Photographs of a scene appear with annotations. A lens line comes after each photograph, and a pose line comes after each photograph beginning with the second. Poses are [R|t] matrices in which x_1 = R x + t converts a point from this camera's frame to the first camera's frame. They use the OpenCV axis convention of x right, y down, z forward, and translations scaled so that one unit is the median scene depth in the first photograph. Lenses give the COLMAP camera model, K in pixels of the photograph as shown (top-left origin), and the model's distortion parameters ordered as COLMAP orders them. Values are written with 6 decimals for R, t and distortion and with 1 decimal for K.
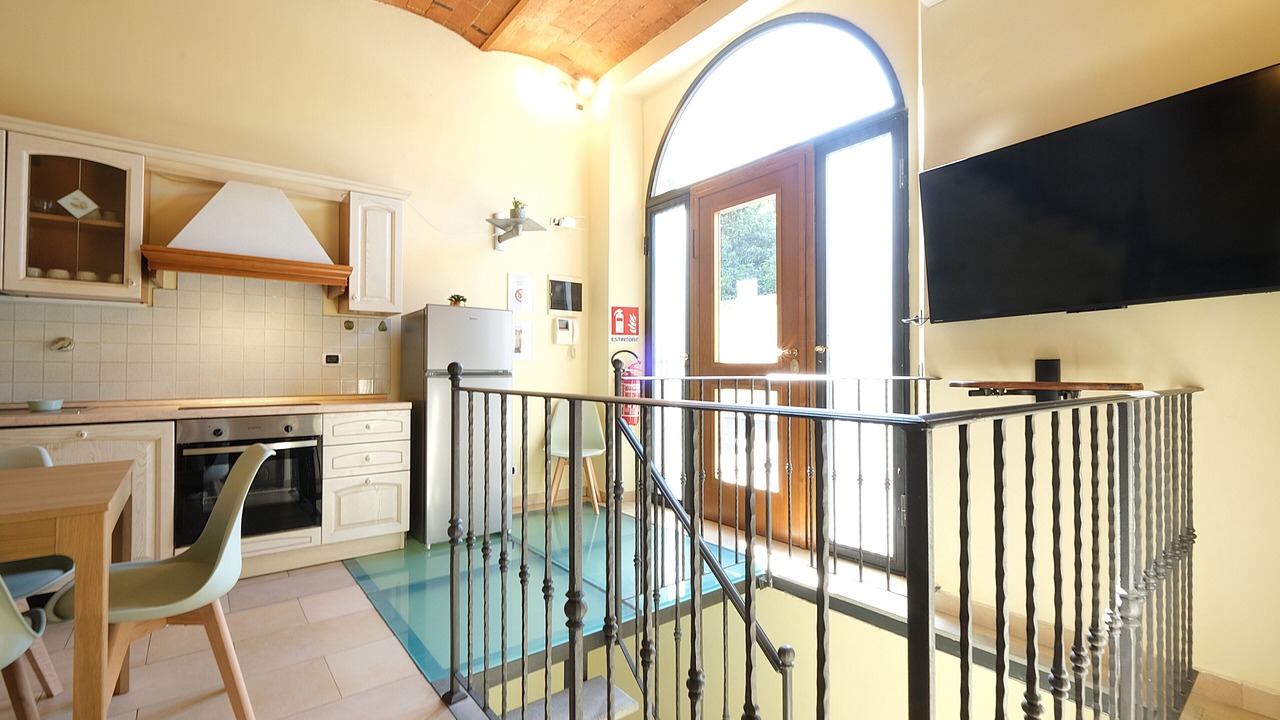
lens RADIAL K [[553.5, 0, 641.4], [0, 553.5, 359.2], [0, 0, 1]] dist [-0.001575, 0.000179]
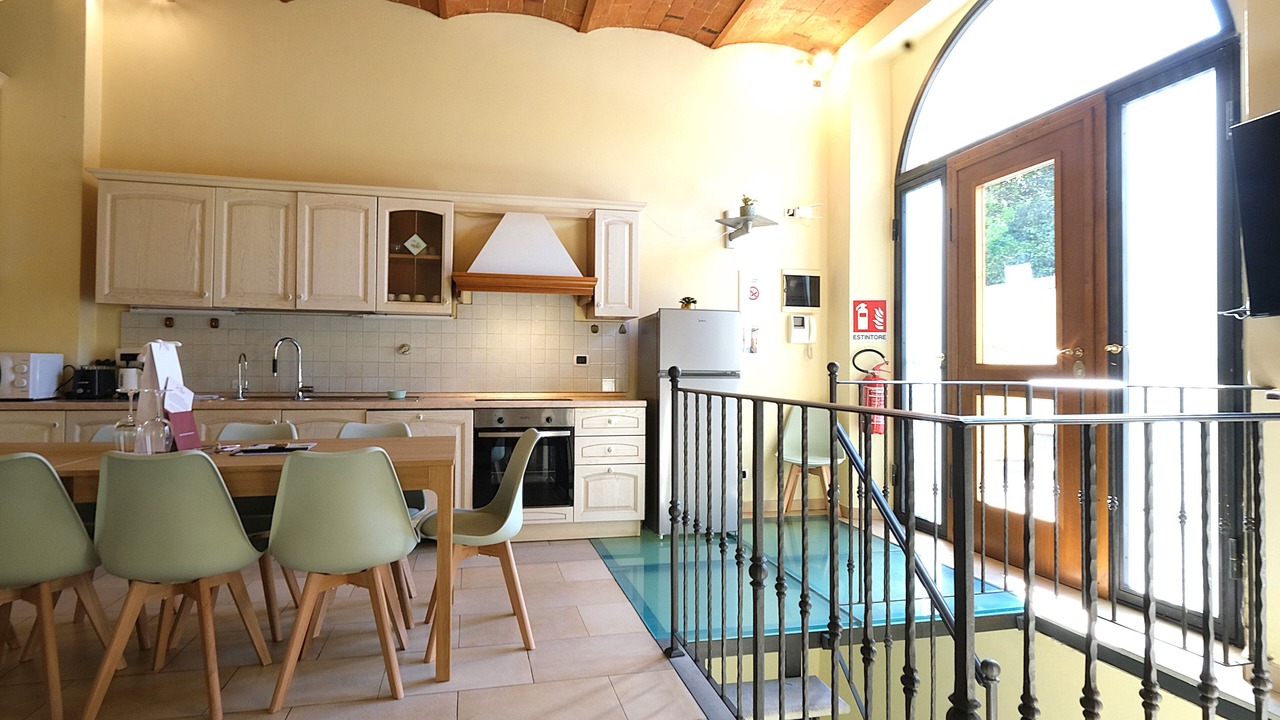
lens RADIAL K [[644.2, 0, 617.3], [0, 644.2, 354.6], [0, 0, 1]] dist [-0.000018, -0.002913]
pose [[0.899068, -0.002542, -0.437801, 0.085696], [0.002127, 0.999997, -0.001437, -0.009708], [0.437803, 0.000361, 0.899071, -0.156304]]
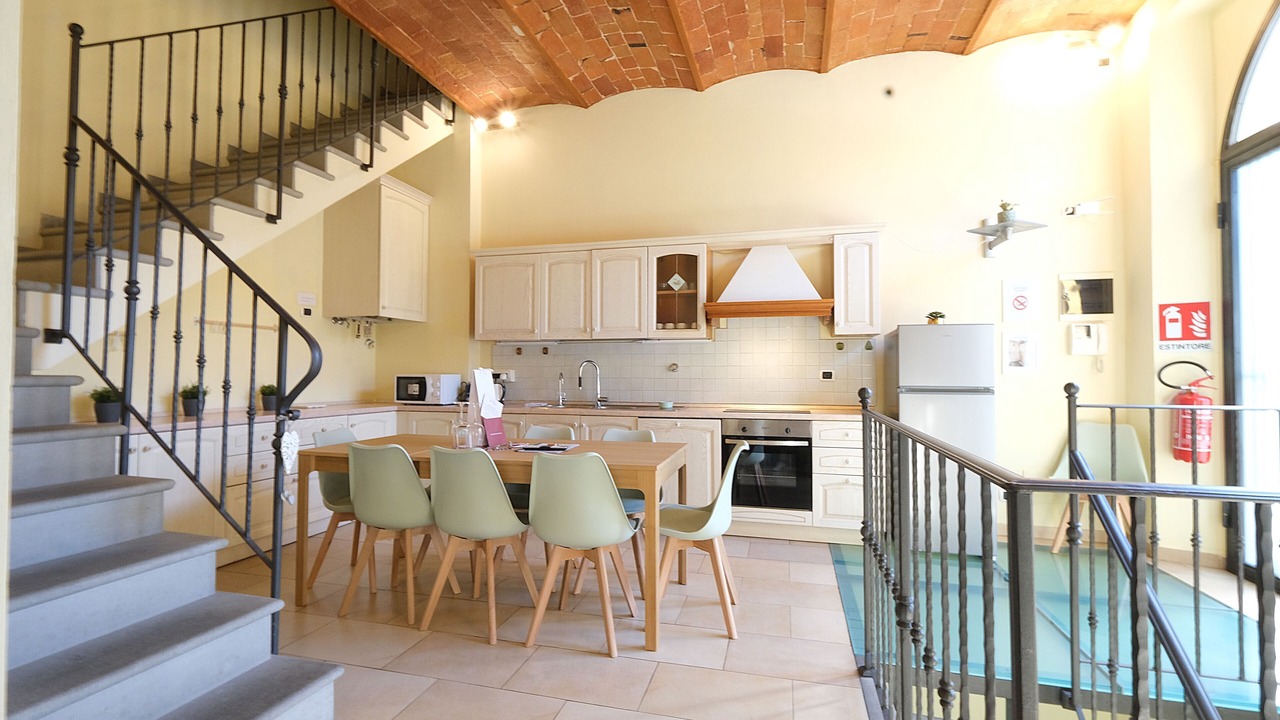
lens RADIAL K [[553.5, 0, 642.0], [0, 553.5, 360.1], [0, 0, 1]] dist [-0.001575, 0.000179]
pose [[0.598266, -0.020248, -0.801041, 0.187962], [0.015044, 0.999788, -0.014036, -0.025282], [0.801156, -0.003654, 0.598444, -0.049645]]
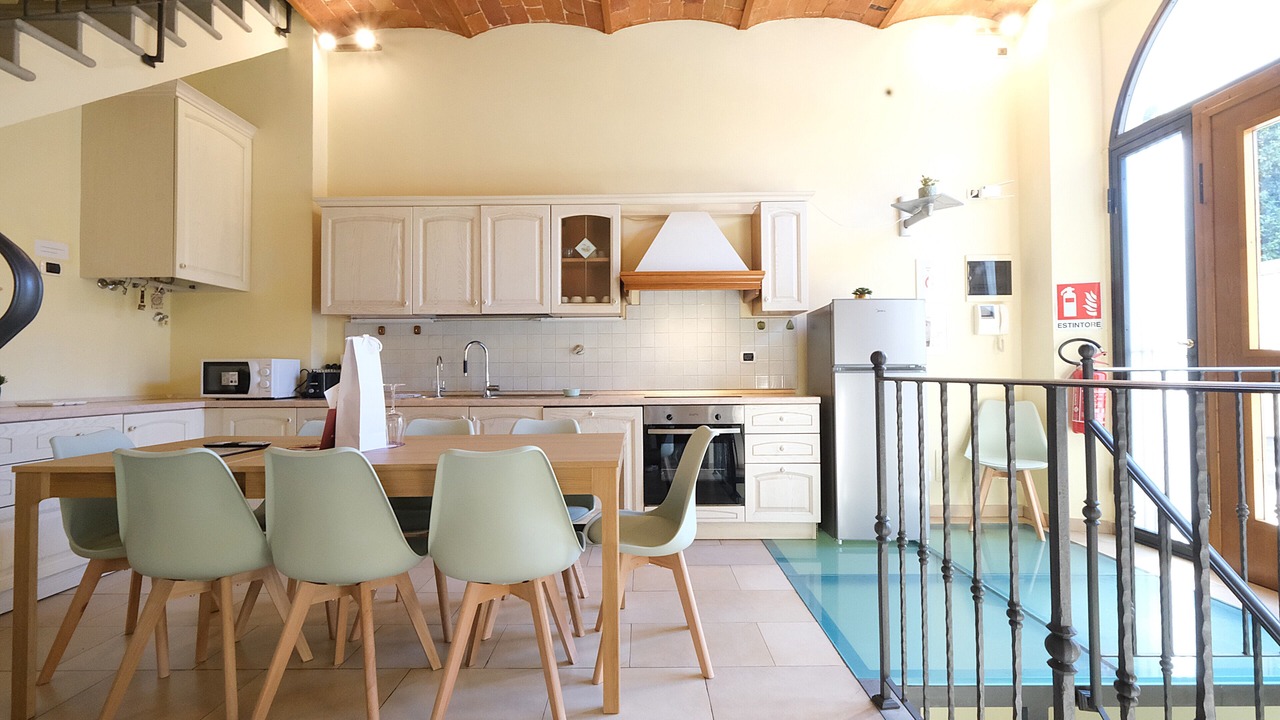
lens RADIAL K [[553.5, 0, 643.8], [0, 553.5, 361.3], [0, 0, 1]] dist [-0.001575, 0.000179]
pose [[0.780741, -0.018566, -0.624578, -0.032397], [0.020129, 0.999787, -0.004557, 0.010900], [0.624530, -0.009014, 0.780949, 0.000666]]
